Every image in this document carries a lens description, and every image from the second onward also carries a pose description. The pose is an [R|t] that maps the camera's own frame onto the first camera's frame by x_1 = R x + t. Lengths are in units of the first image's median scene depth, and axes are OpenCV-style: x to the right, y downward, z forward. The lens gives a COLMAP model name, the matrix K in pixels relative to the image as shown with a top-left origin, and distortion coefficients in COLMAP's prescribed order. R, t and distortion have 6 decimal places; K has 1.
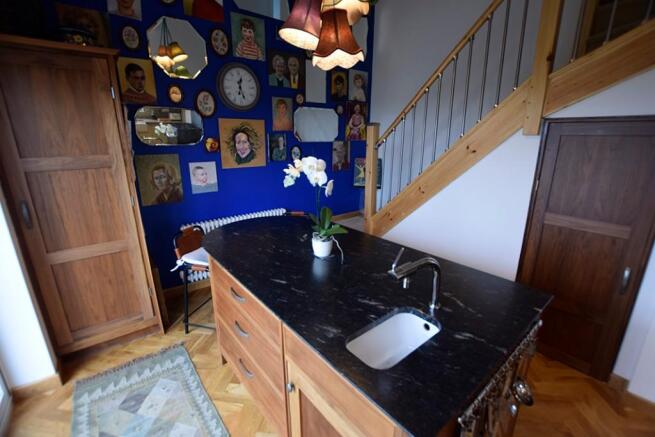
lens RADIAL K [[287.7, 0, 329.1], [0, 287.7, 220.4], [0, 0, 1]] dist [-0.033434, 0.002776]
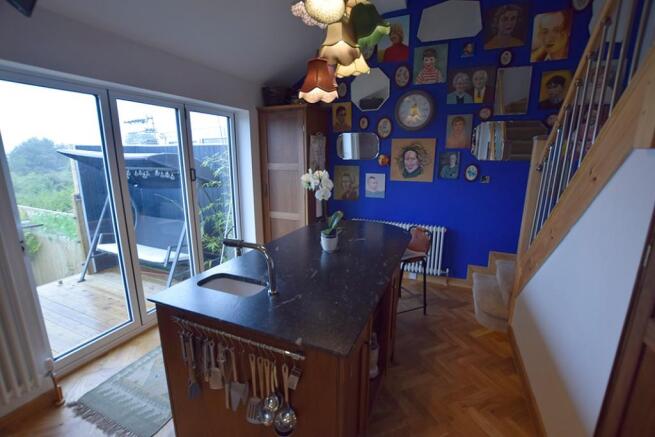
lens RADIAL K [[287.7, 0, 333.1], [0, 287.7, 219.2], [0, 0, 1]] dist [-0.033434, 0.002776]
pose [[0.462488, 0.193139, -0.865334, 0.588152], [-0.248426, 0.965119, 0.082636, -0.064356], [0.851111, 0.176753, 0.494337, 0.234337]]
